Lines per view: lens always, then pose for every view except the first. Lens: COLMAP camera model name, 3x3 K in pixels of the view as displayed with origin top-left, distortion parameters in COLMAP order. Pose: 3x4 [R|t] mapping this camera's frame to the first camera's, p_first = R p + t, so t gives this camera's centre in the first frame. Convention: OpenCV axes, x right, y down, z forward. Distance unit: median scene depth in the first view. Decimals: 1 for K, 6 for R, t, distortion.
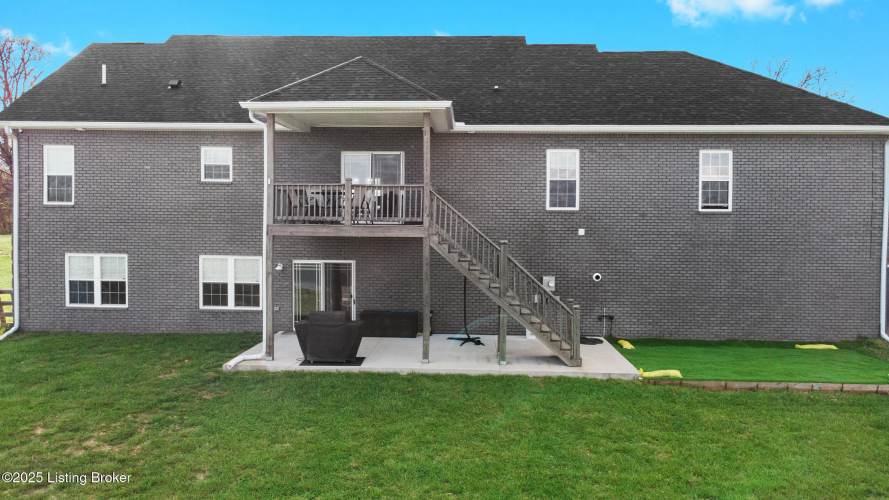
lens RADIAL K [[640.3, 0, 448.4], [0, 640.3, 244.1], [0, 0, 1]] dist [0.019614, -0.009840]
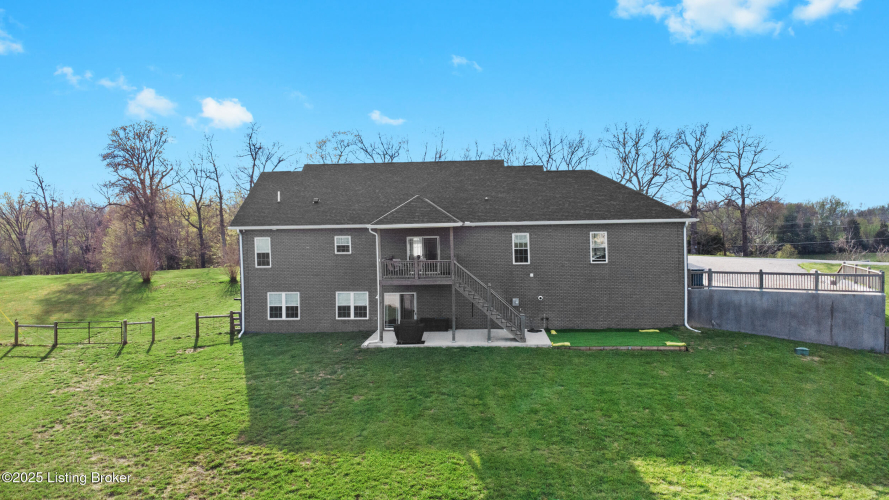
lens RADIAL K [[640.3, 0, 441.6], [0, 640.3, 251.8], [0, 0, 1]] dist [0.019614, -0.009840]
pose [[0.998563, -0.029821, -0.044534, 0.023559], [0.030335, 0.999480, 0.010908, -0.122000], [0.044186, -0.012244, 0.998948, -0.976403]]
